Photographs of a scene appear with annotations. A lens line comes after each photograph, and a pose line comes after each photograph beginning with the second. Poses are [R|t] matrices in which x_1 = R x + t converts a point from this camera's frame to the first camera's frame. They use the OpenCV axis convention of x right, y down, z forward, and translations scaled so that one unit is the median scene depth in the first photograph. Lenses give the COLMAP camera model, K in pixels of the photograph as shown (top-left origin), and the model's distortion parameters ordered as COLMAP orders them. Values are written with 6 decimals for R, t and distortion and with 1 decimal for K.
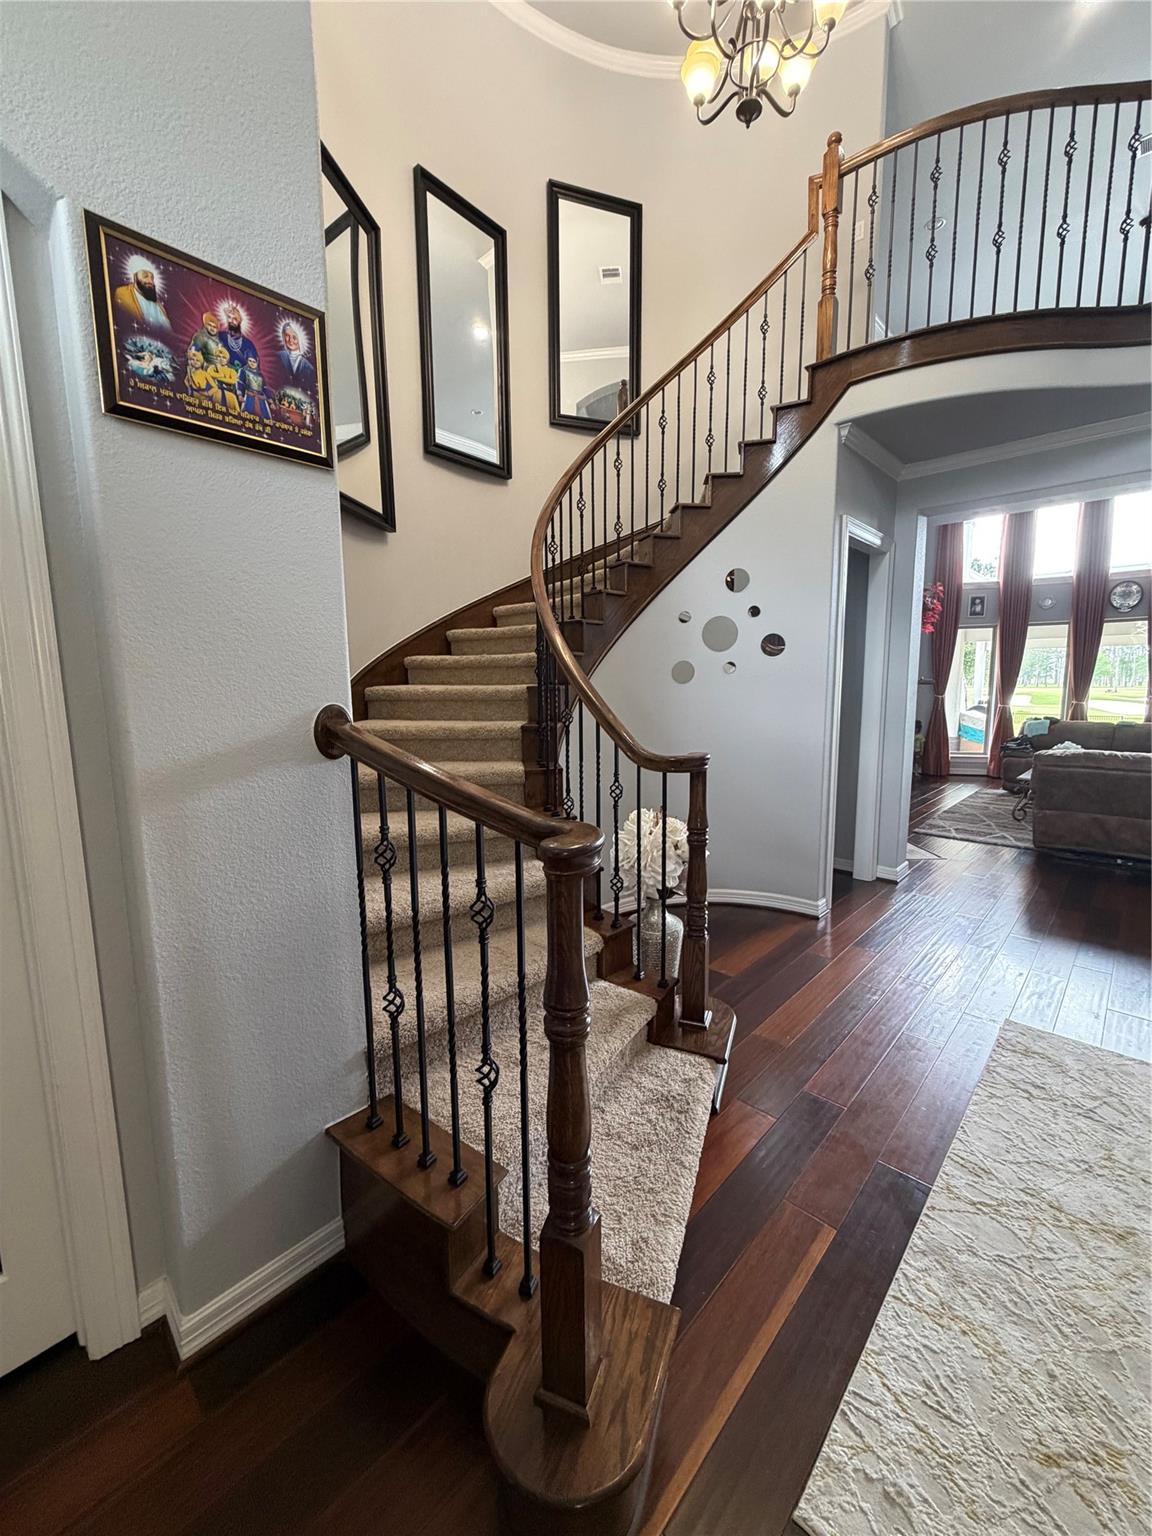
lens RADIAL K [[614.2, 0, 575.8], [0, 614.2, 760.0], [0, 0, 1]] dist [-0.000540, 0.000029]
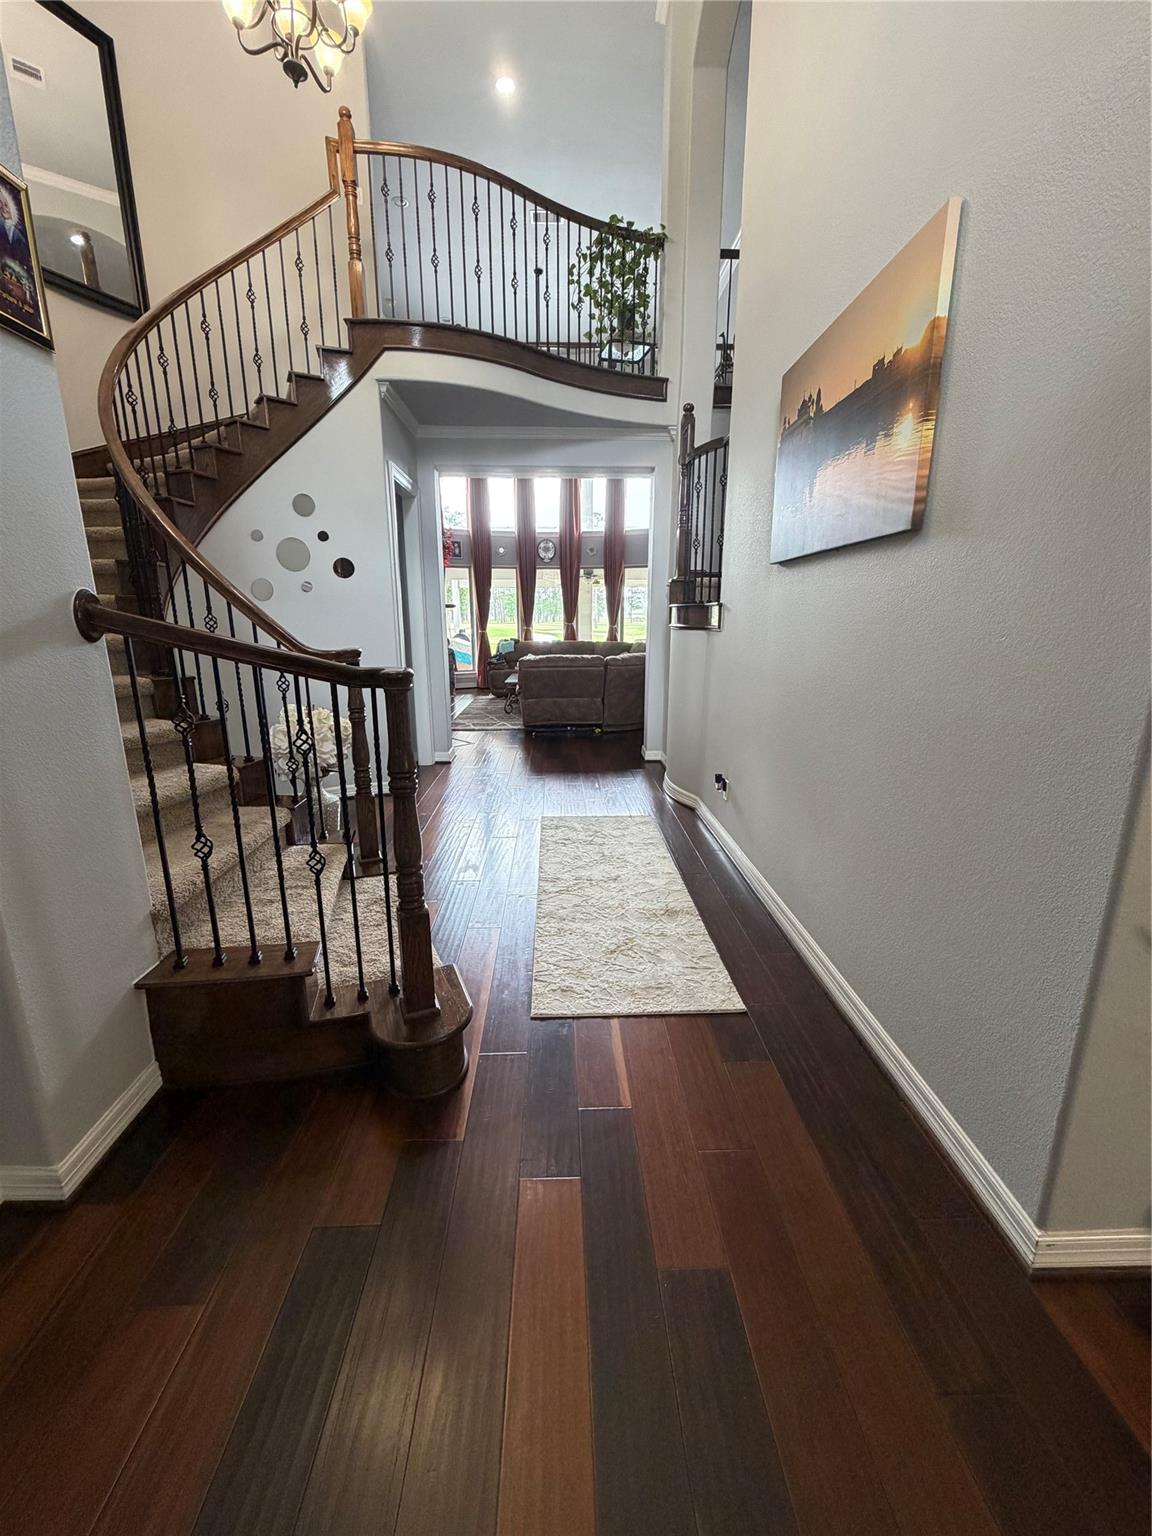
lens RADIAL K [[614.2, 0, 575.8], [0, 614.2, 760.0], [0, 0, 1]] dist [-0.000540, 0.000029]
pose [[0.706127, -0.156784, 0.690509, -0.240586], [0.087456, 0.987023, 0.134675, 0.054337], [-0.702664, -0.034709, 0.710675, -0.144831]]
